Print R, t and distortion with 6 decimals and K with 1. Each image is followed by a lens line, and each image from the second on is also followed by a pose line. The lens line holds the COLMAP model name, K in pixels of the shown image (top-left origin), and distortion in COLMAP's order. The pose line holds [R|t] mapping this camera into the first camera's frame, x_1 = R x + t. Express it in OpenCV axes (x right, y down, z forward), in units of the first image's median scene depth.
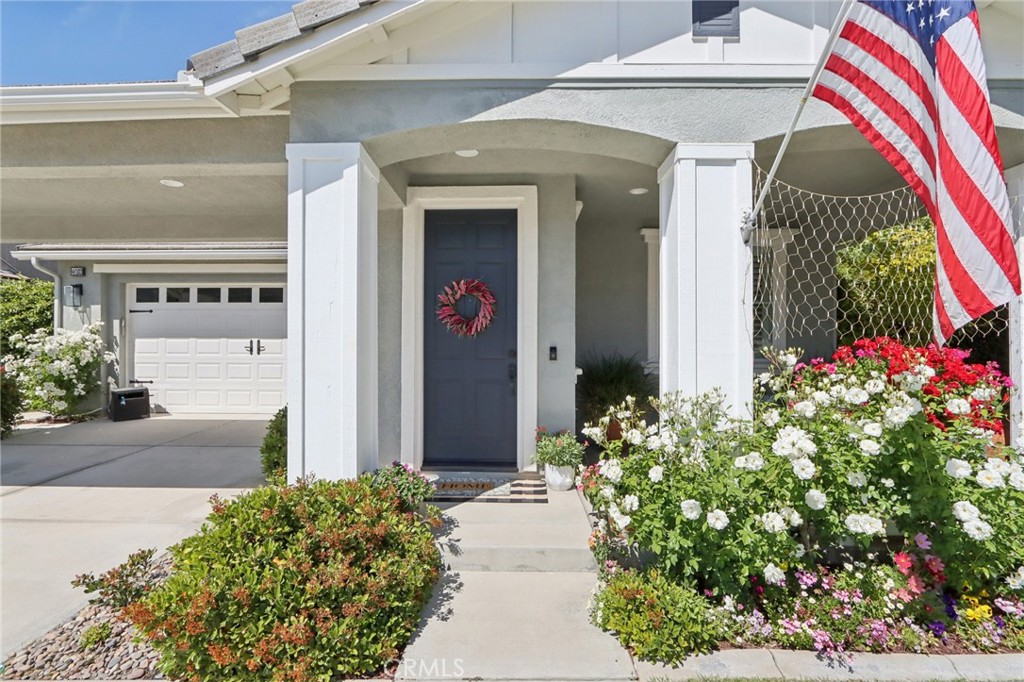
lens RADIAL K [[474.4, 0, 514.4], [0, 474.4, 343.3], [0, 0, 1]] dist [-0.012114, 0.000315]
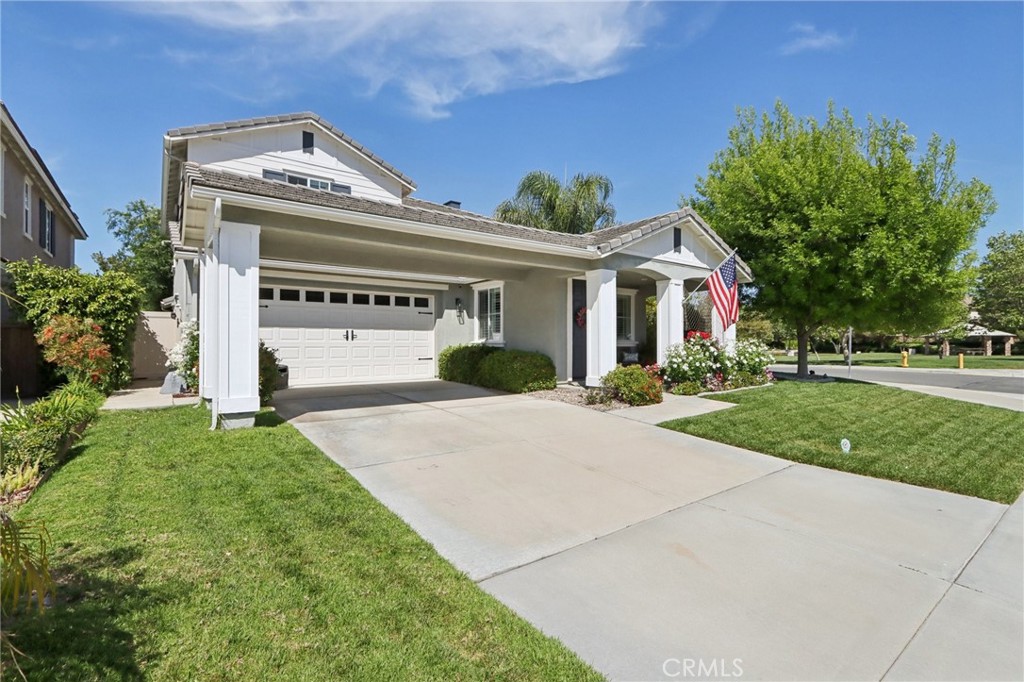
lens RADIAL K [[474.4, 0, 514.4], [0, 474.4, 343.3], [0, 0, 1]] dist [-0.012114, 0.000315]
pose [[0.782174, -0.004460, 0.623044, -1.287261], [0.000838, 0.999981, 0.006106, 0.029207], [-0.623059, -0.004254, 0.782163, -0.507657]]
